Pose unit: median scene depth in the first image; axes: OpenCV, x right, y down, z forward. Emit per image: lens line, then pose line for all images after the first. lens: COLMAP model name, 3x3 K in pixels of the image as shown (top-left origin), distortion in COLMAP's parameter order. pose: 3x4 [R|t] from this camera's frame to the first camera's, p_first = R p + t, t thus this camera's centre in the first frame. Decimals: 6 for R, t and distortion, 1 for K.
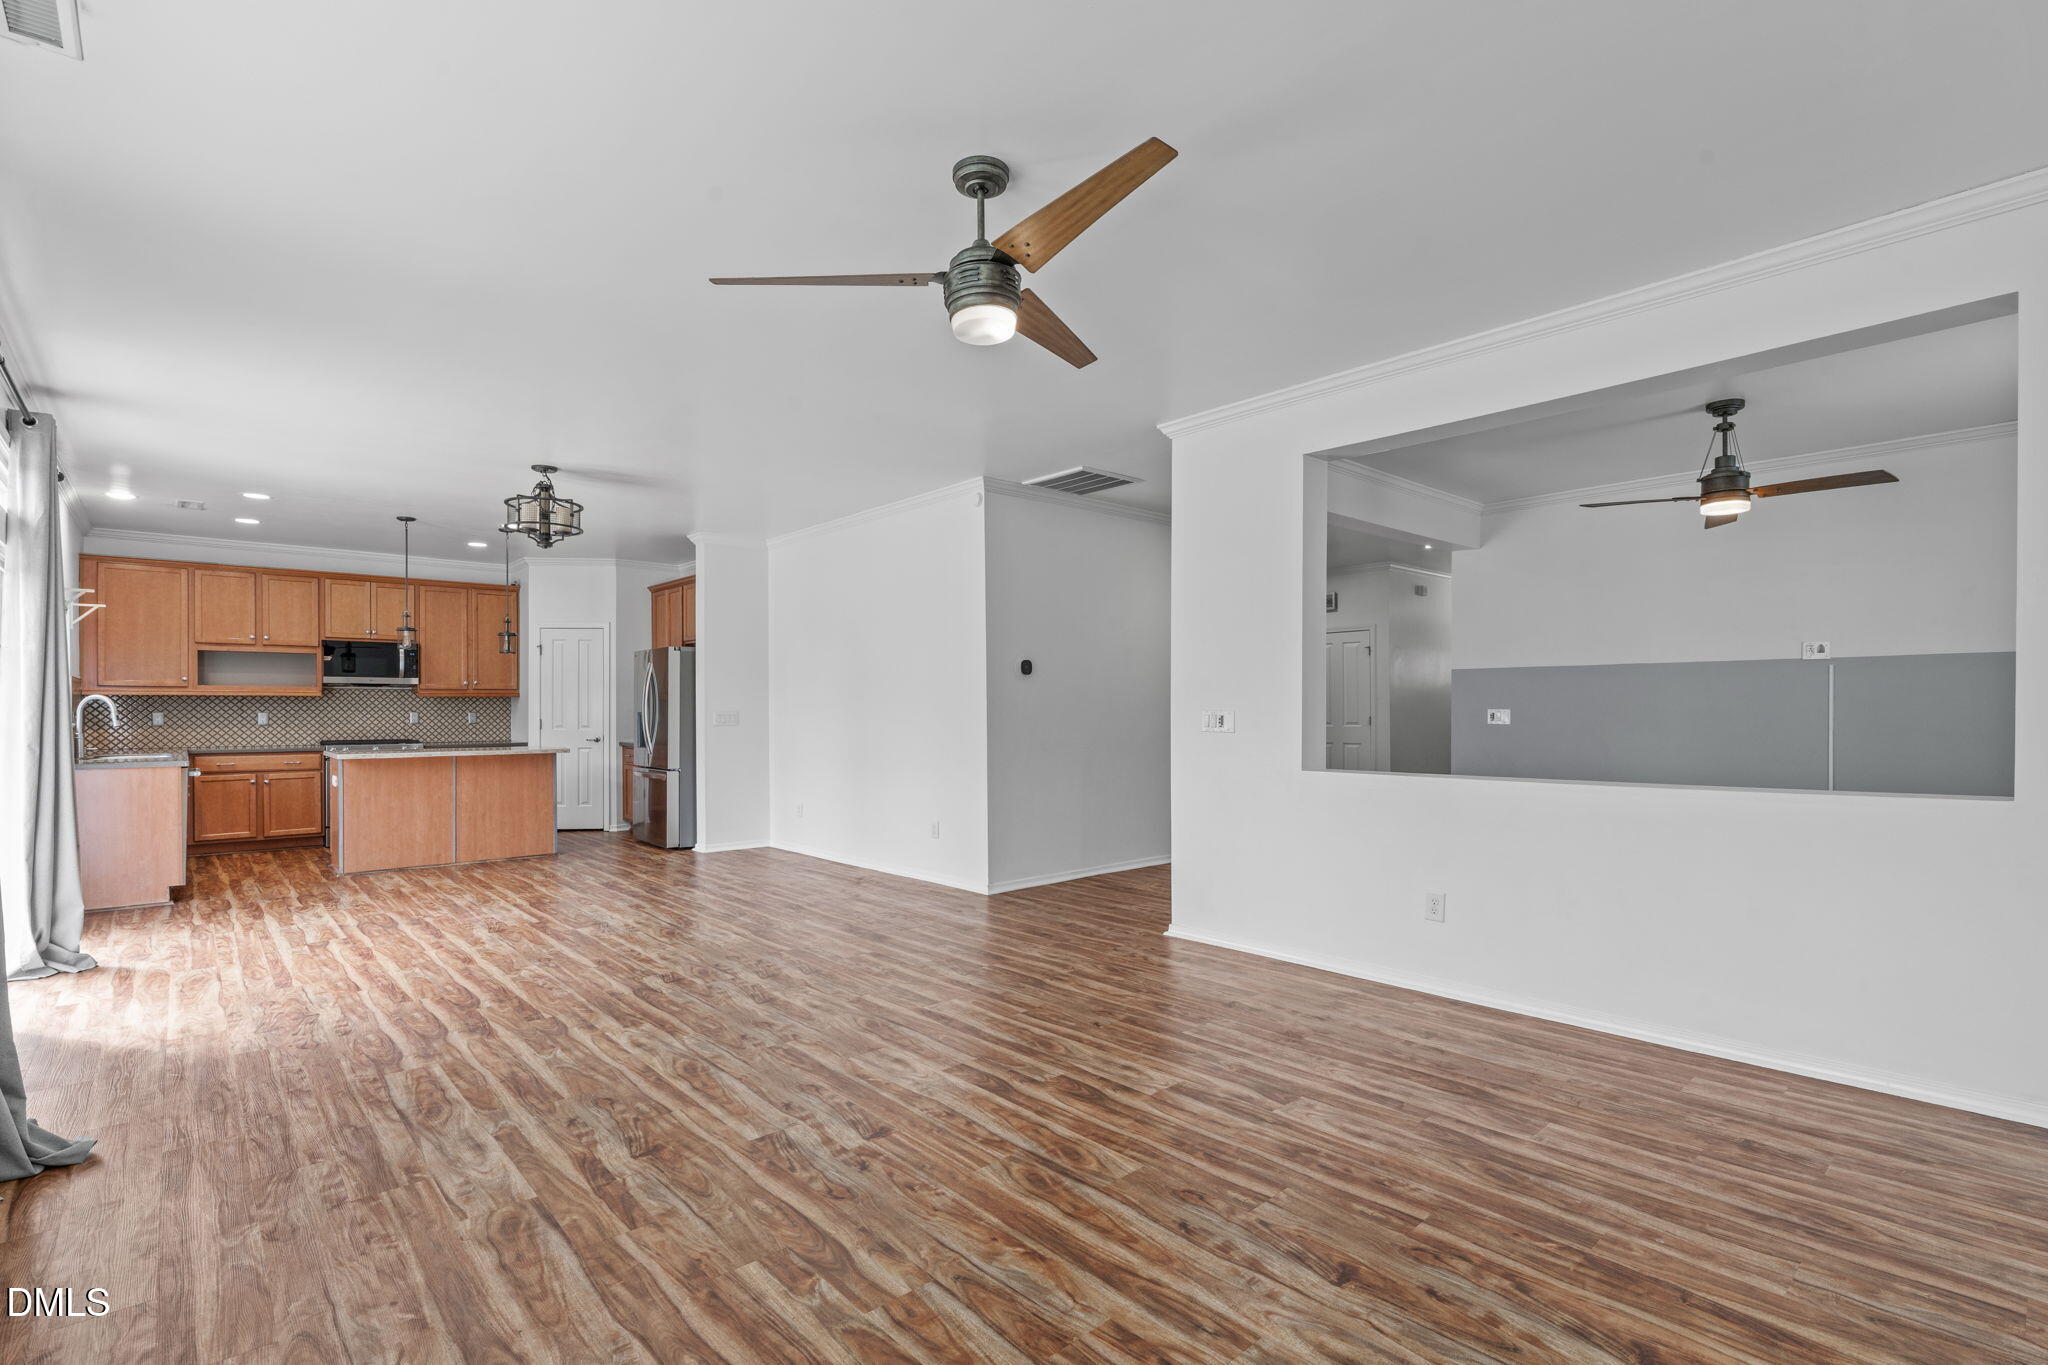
lens RADIAL K [[927.7, 0, 1009.2], [0, 927.7, 719.3], [0, 0, 1]] dist [-0.006605, 0.002194]
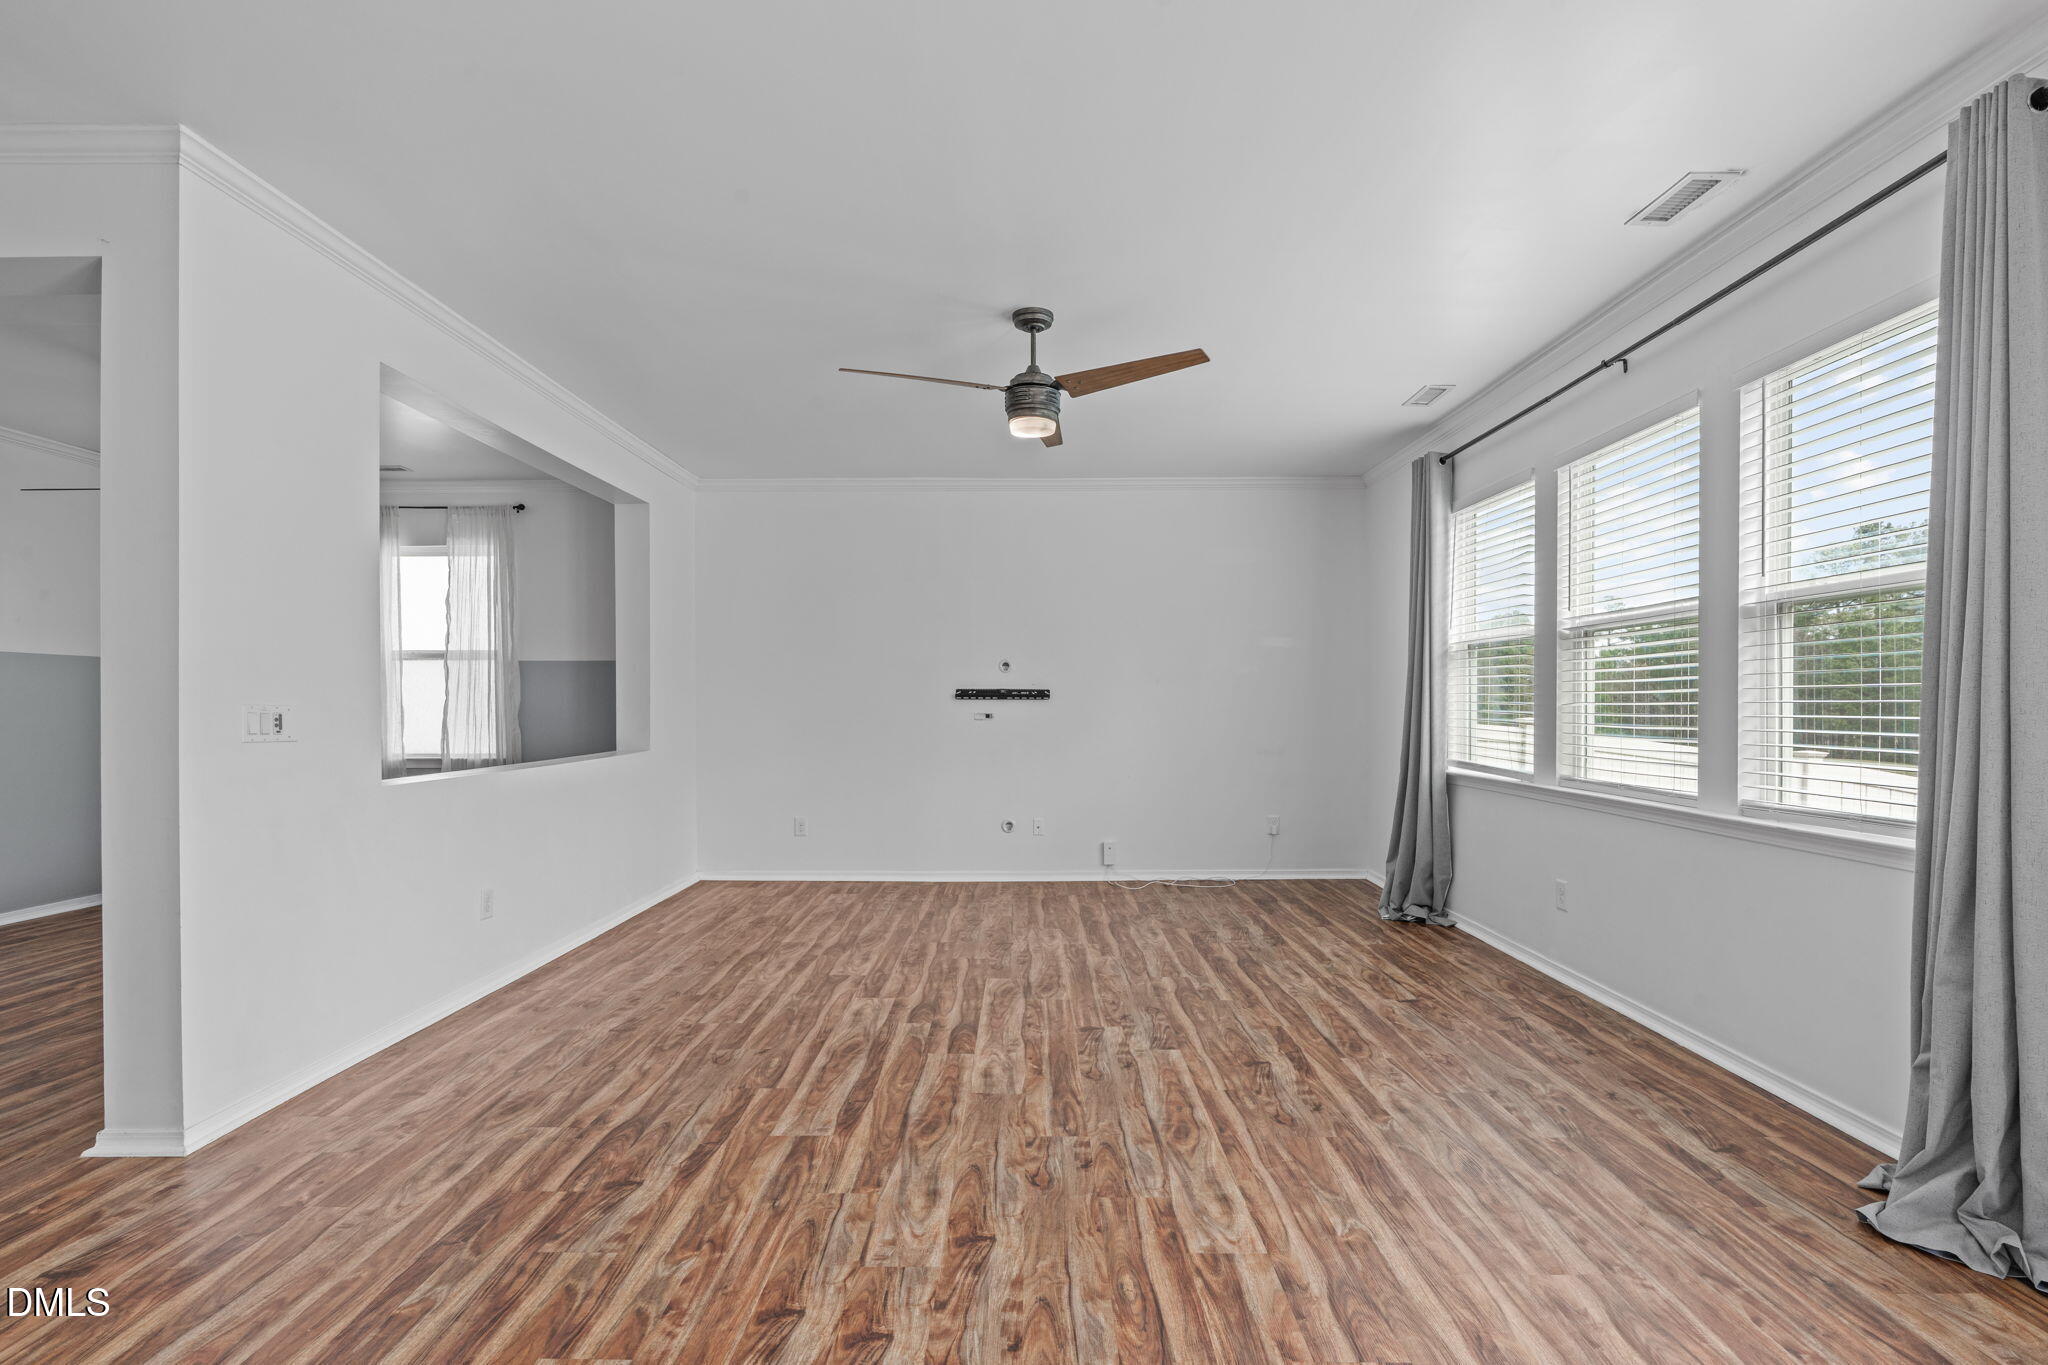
lens RADIAL K [[927.7, 0, 1006.5], [0, 927.7, 712.3], [0, 0, 1]] dist [-0.006605, 0.002194]
pose [[-0.727383, 0.000622, 0.686232, -0.672489], [0.011350, 0.999874, 0.011125, -0.009014], [-0.686138, 0.015880, -0.727298, 1.433927]]
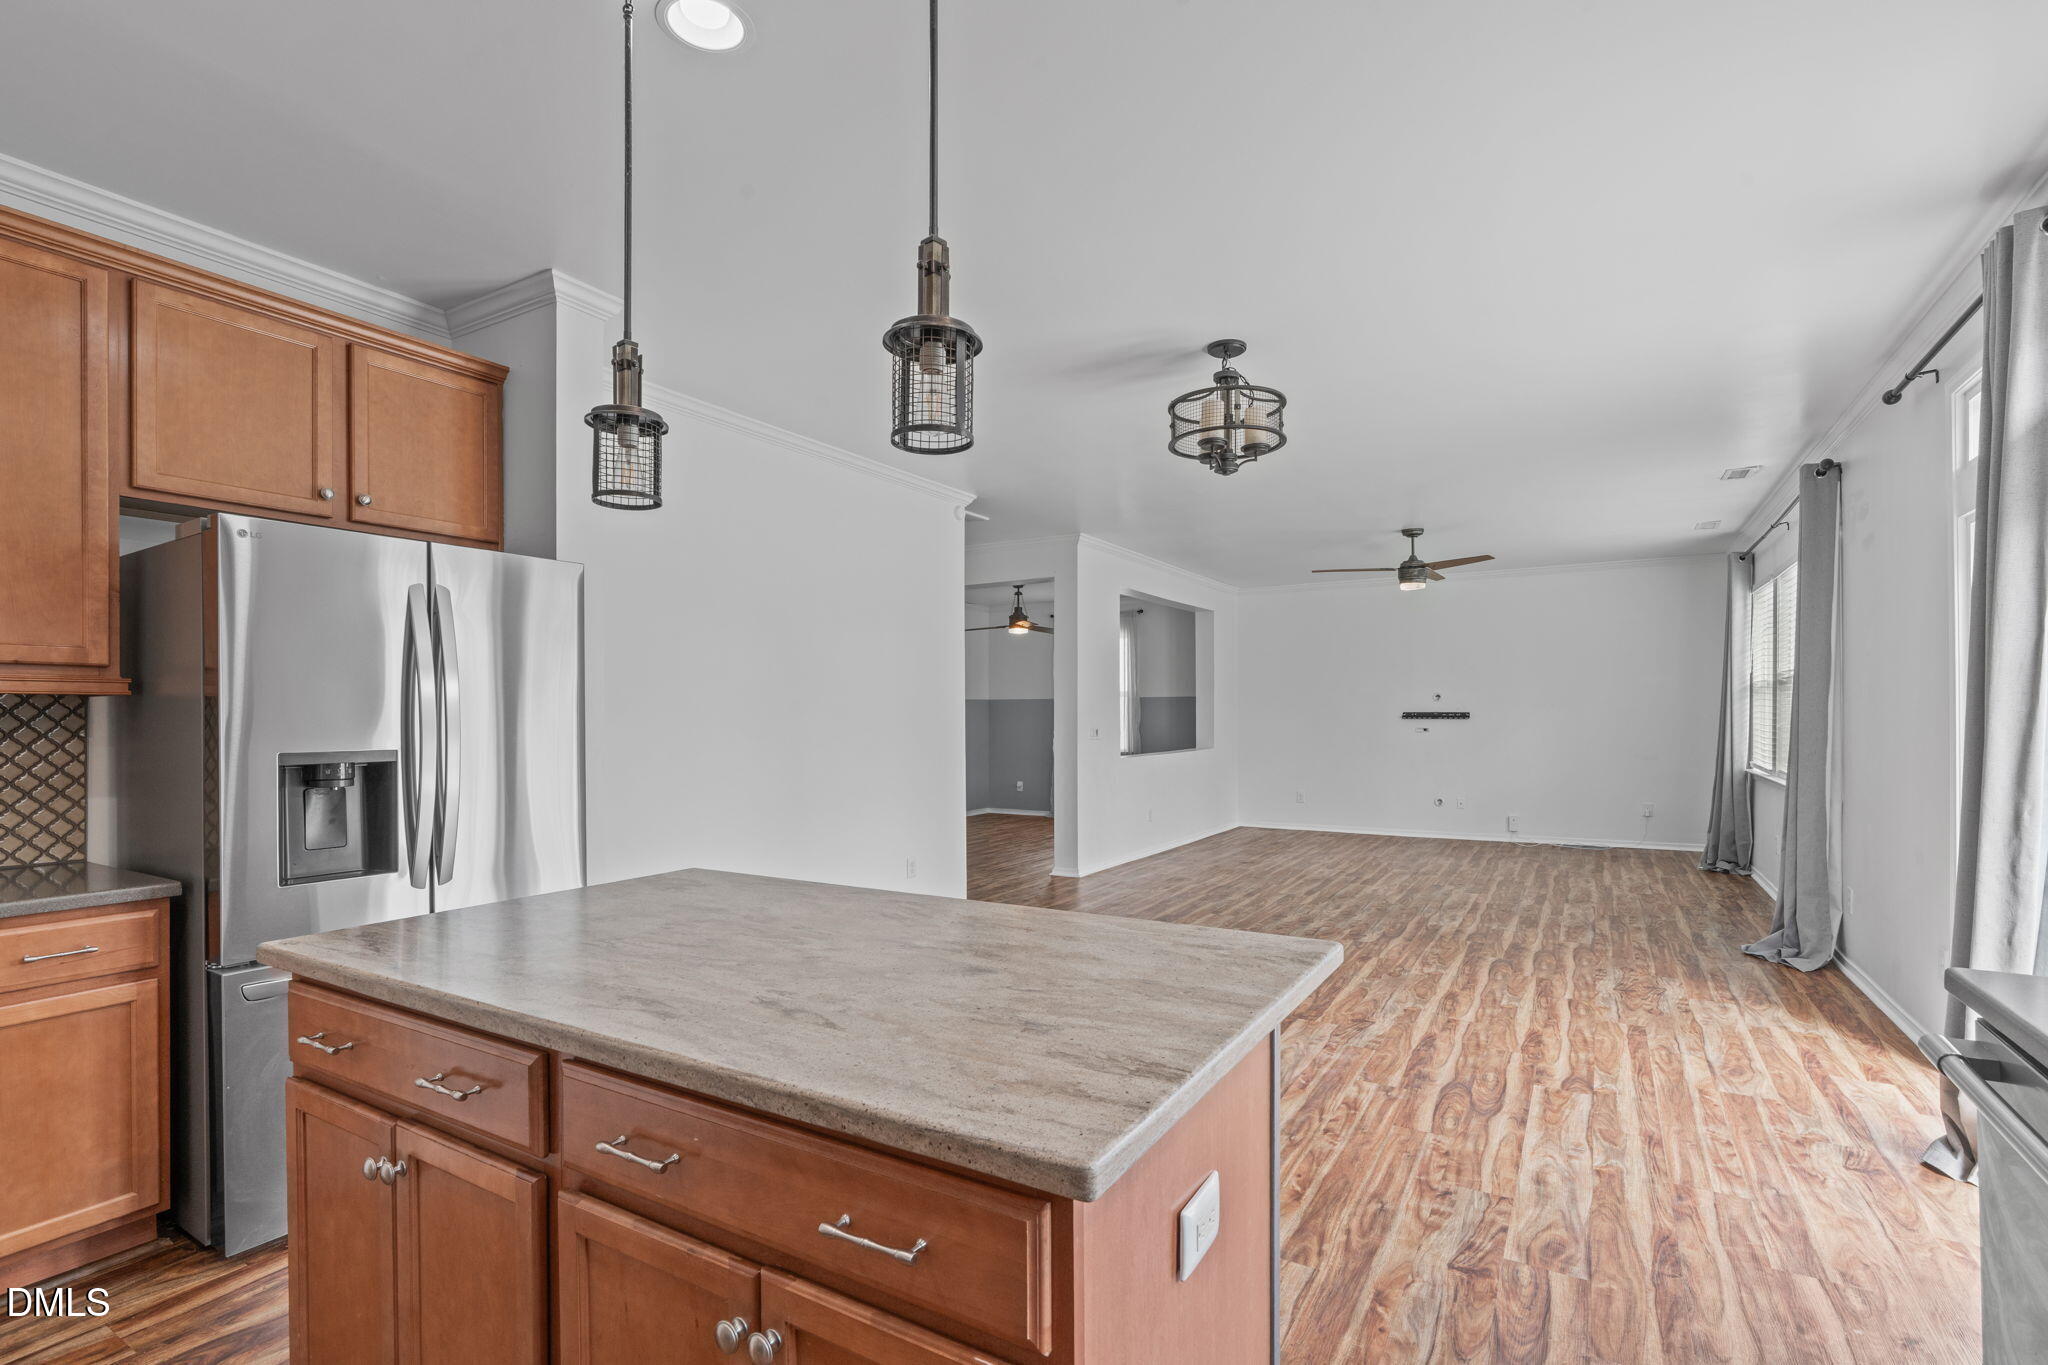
lens RADIAL K [[927.7, 0, 1023.0], [0, 927.7, 718.6], [0, 0, 1]] dist [-0.006605, 0.002194]
pose [[-0.284335, 0.003223, 0.958720, -1.654677], [0.011906, 0.999929, 0.000169, -0.028567], [-0.958651, 0.011463, -0.284353, 2.042232]]
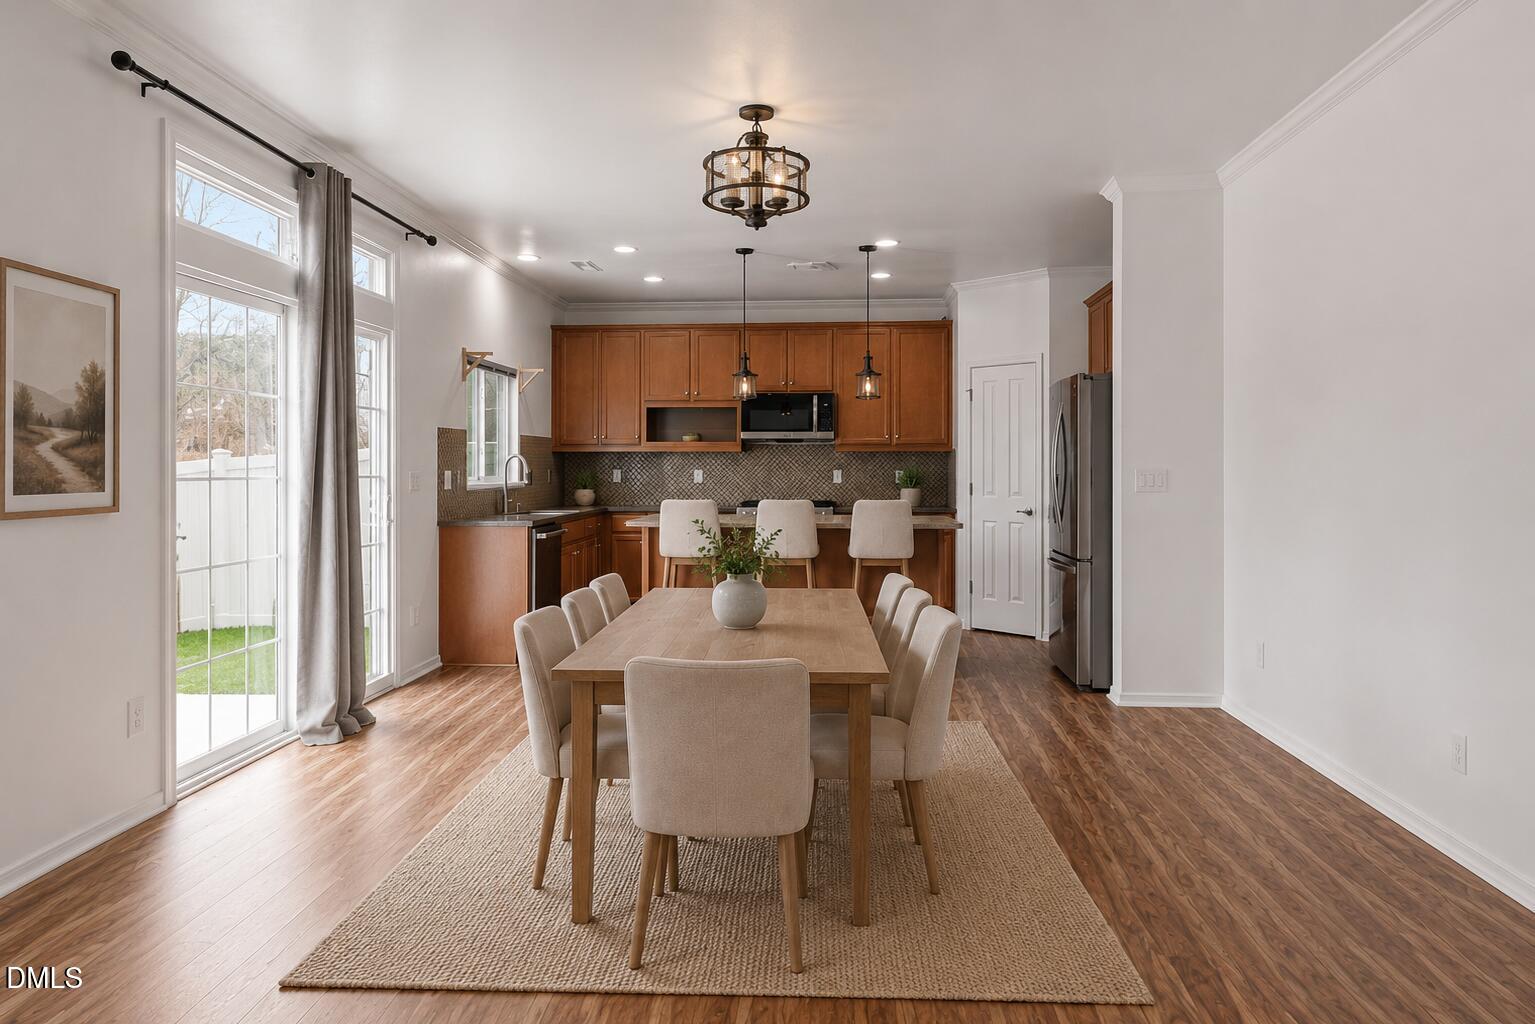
lens RADIAL K [[1023.7, 0, 755.5], [0, 1023.7, 461.9], [0, 0, 1]] dist [-0.029341, 0.001461]
pose [[0.685838, -0.000888, -0.727753, 0.044957], [-0.007620, 0.999936, -0.008401, -0.016170], [0.727714, 0.011307, 0.685787, 0.676993]]
